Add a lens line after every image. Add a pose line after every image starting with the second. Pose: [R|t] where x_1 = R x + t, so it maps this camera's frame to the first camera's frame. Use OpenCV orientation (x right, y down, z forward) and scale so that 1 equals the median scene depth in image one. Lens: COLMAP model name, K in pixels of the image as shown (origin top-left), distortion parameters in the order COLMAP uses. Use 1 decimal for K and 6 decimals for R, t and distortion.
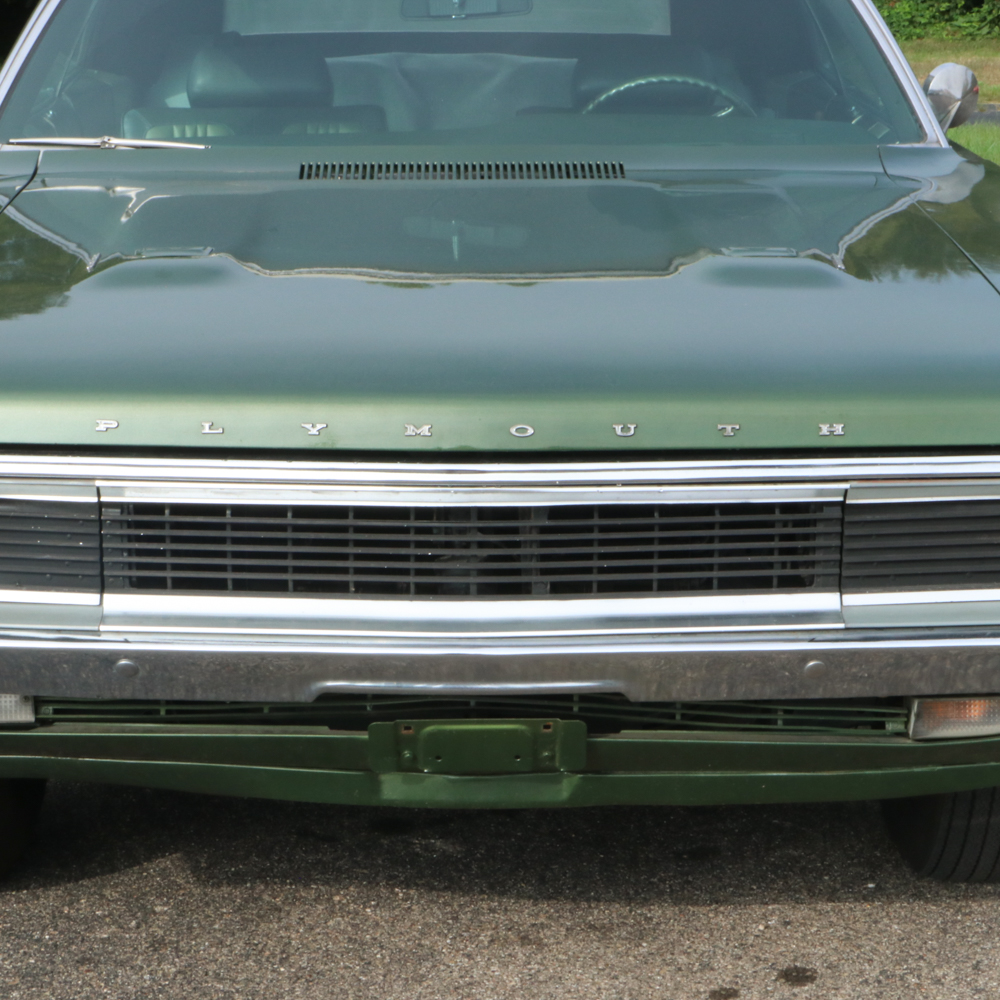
lens RADIAL K [[2814.5, 0, 485.1], [0, 2814.5, 470.0], [0, 0, 1]] dist [0.228568, 1.445659]
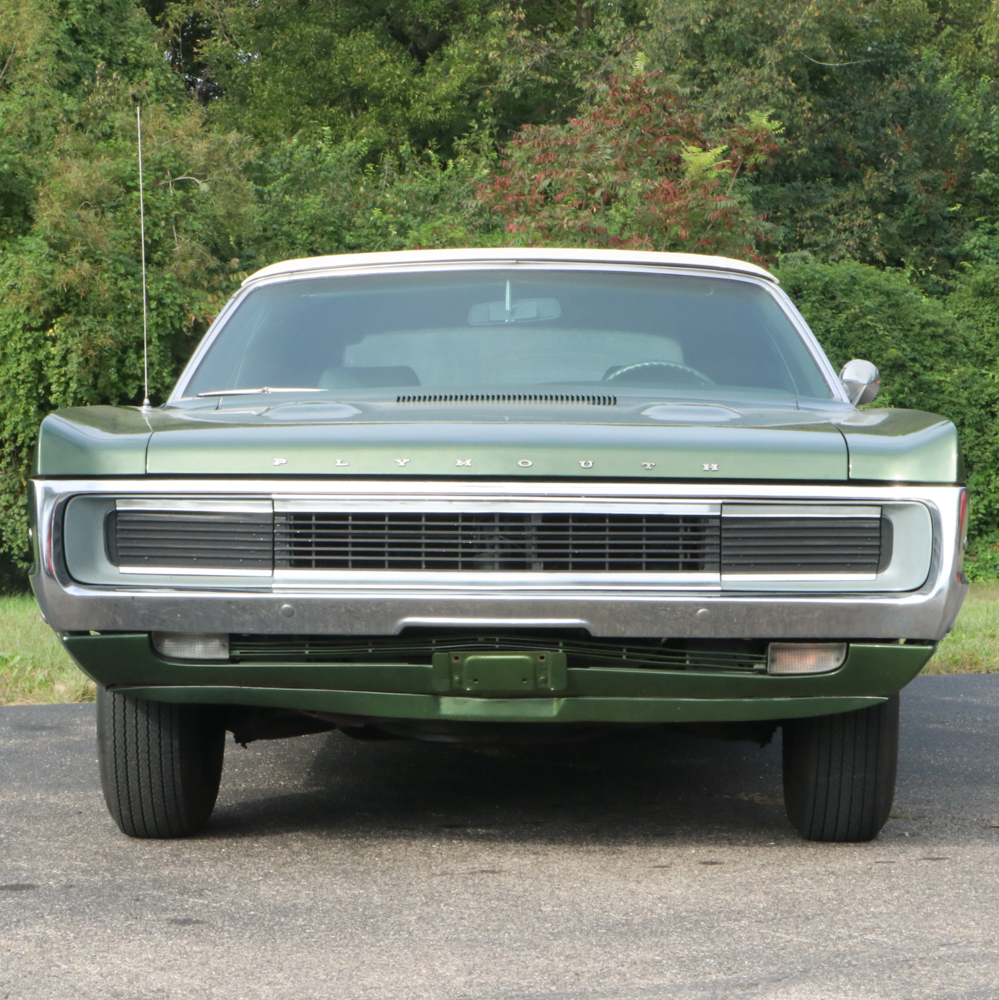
lens RADIAL K [[3127.4, 0, 499.5], [0, 3127.4, 500.0], [0, 0, 1]] dist [0.479712, 1.754831]
pose [[0.999415, 0.003405, -0.034021, 0.059502], [-0.010173, 0.979584, -0.200777, 0.371168], [0.032643, 0.201006, 0.979046, -0.802317]]
